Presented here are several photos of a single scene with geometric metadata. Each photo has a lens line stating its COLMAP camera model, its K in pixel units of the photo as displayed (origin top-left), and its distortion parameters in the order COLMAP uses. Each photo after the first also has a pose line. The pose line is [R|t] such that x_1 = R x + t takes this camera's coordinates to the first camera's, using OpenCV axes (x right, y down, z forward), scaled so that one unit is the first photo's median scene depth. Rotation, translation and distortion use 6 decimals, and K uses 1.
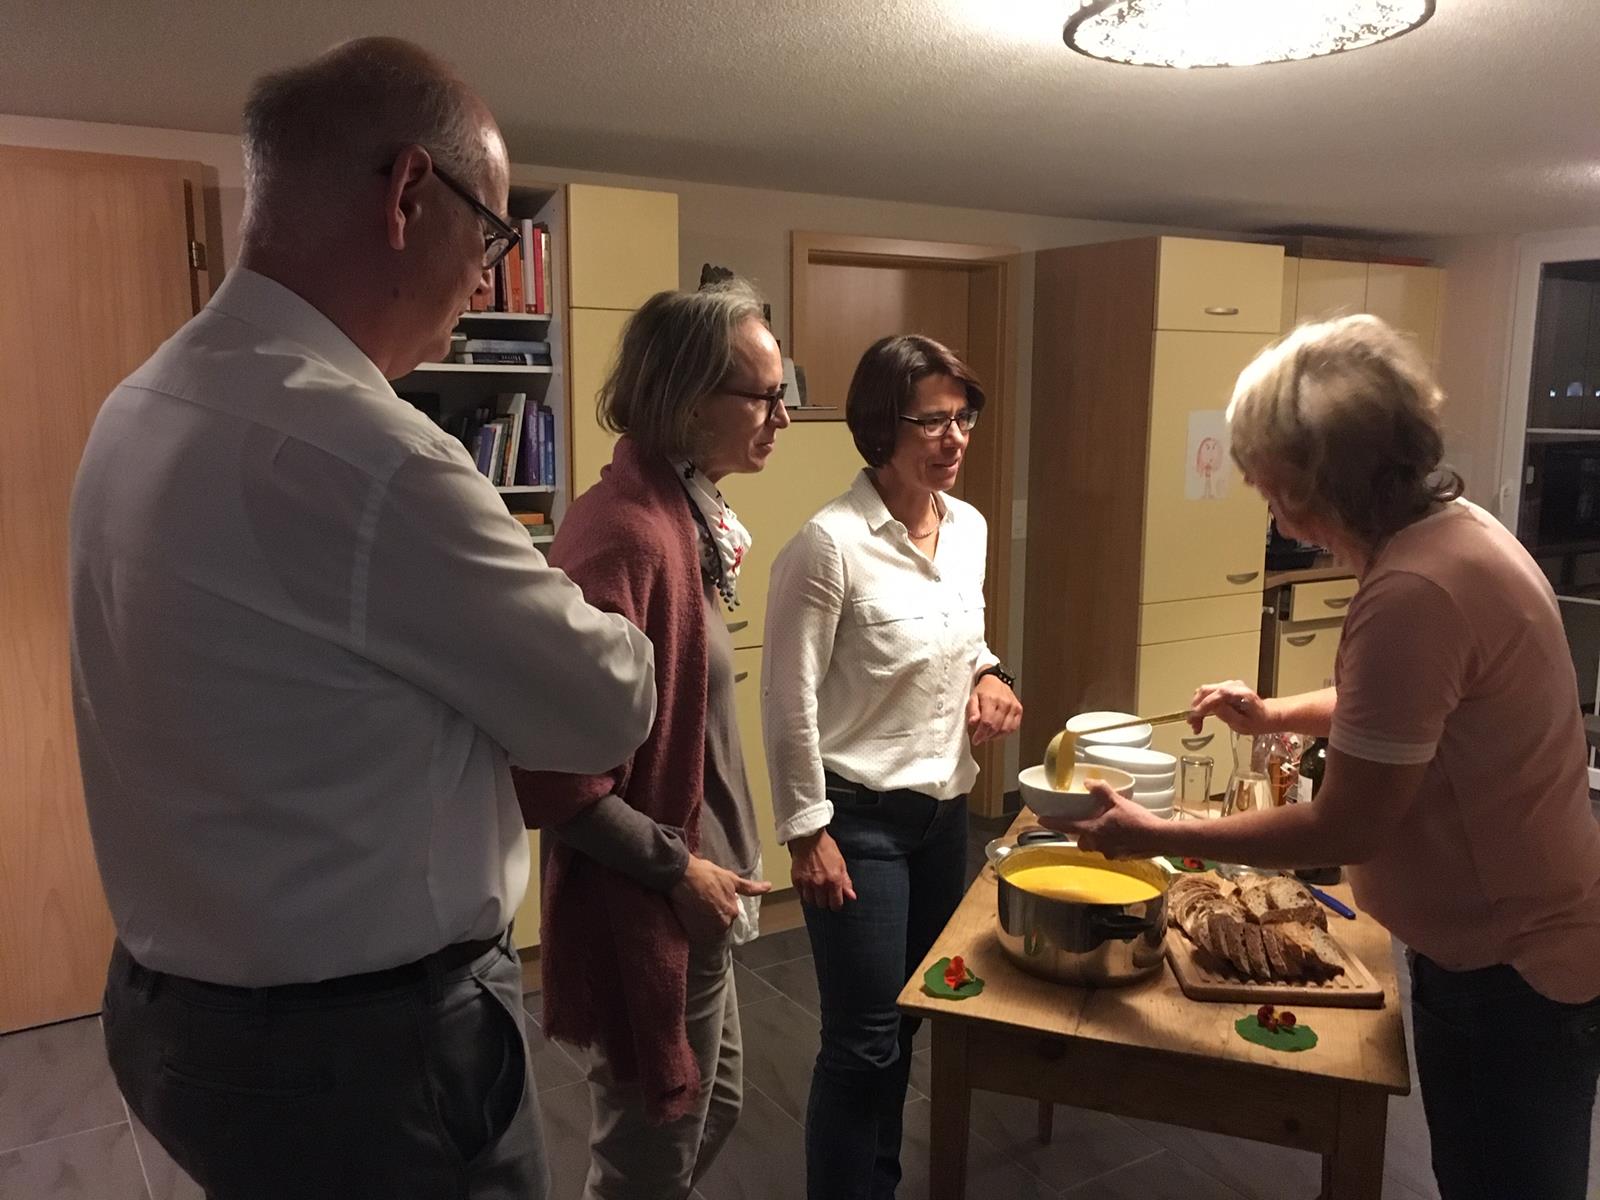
lens RADIAL K [[1382.2, 0, 803.6], [0, 1382.2, 638.8], [0, 0, 1]] dist [0.083341, -0.115300]
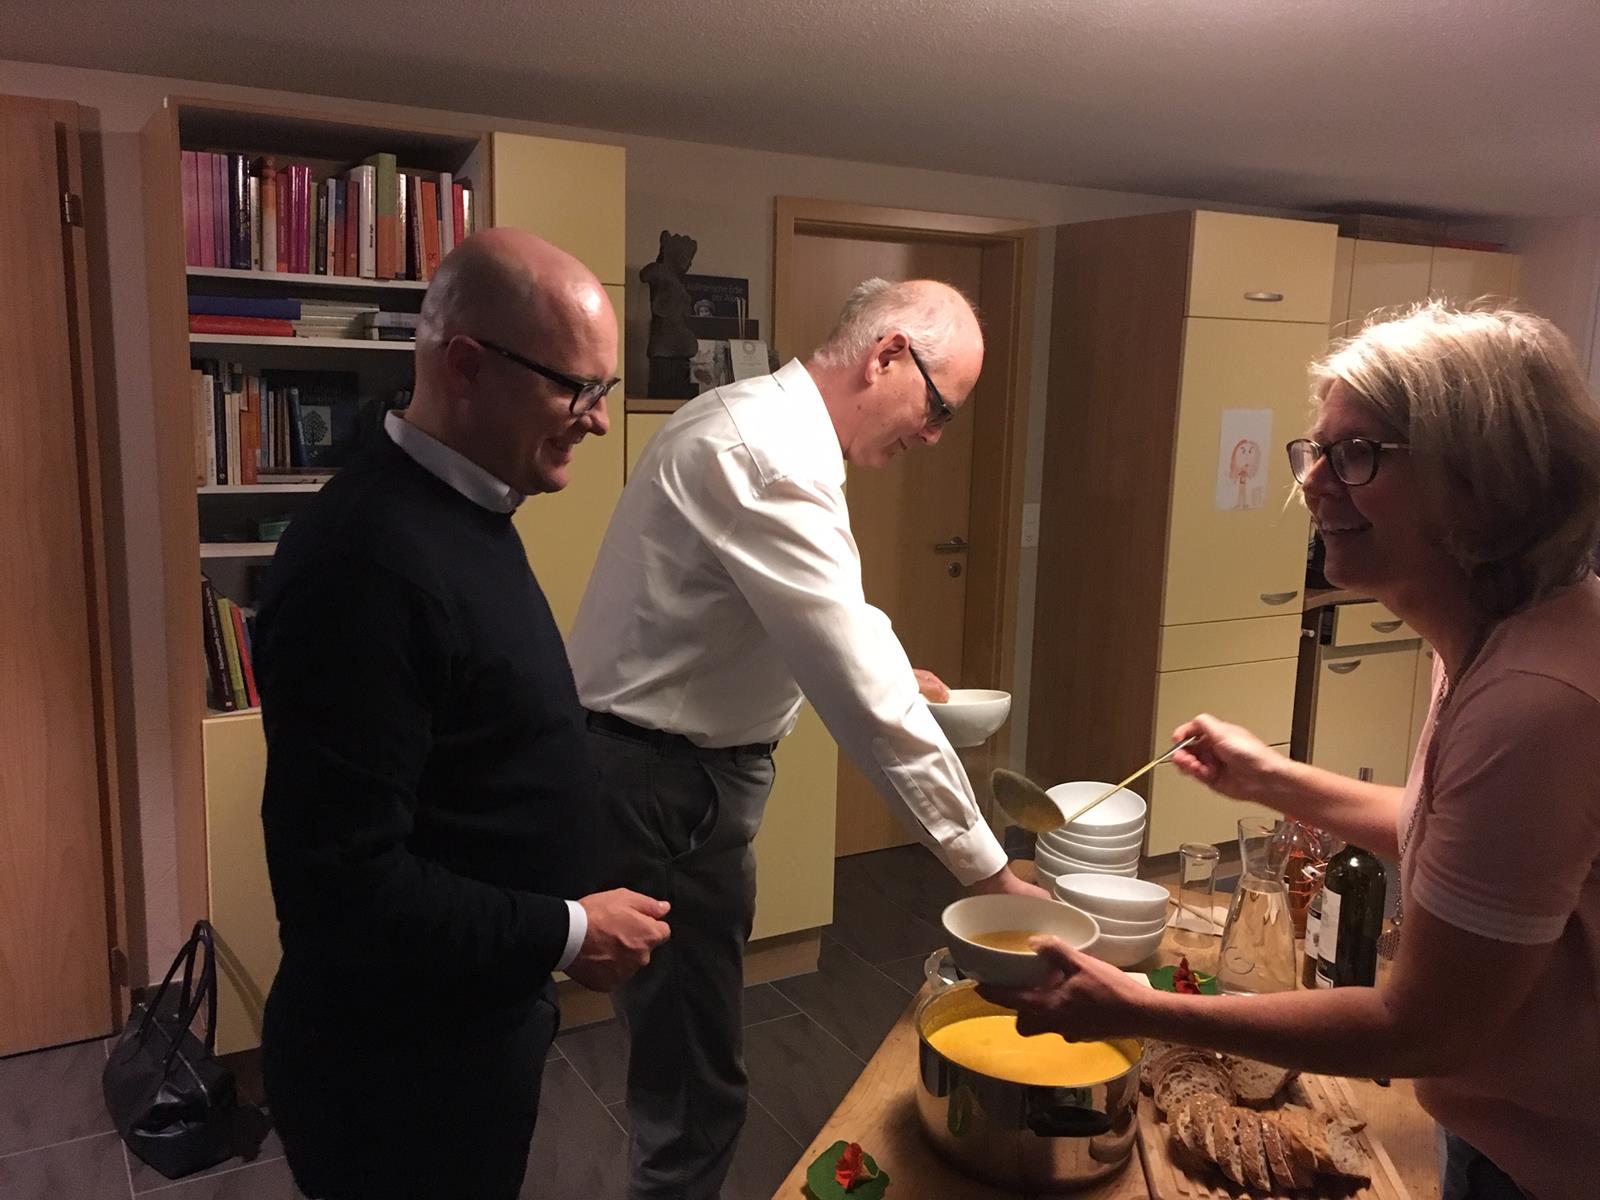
lens RADIAL K [[1382.2, 0, 799.2], [0, 1382.2, 627.9], [0, 0, 1]] dist [0.083341, -0.115300]
pose [[0.998984, 0.028660, -0.034775, 0.054329], [-0.028380, 0.999561, 0.008508, -0.031488], [0.035003, -0.007513, 0.999359, 0.132913]]
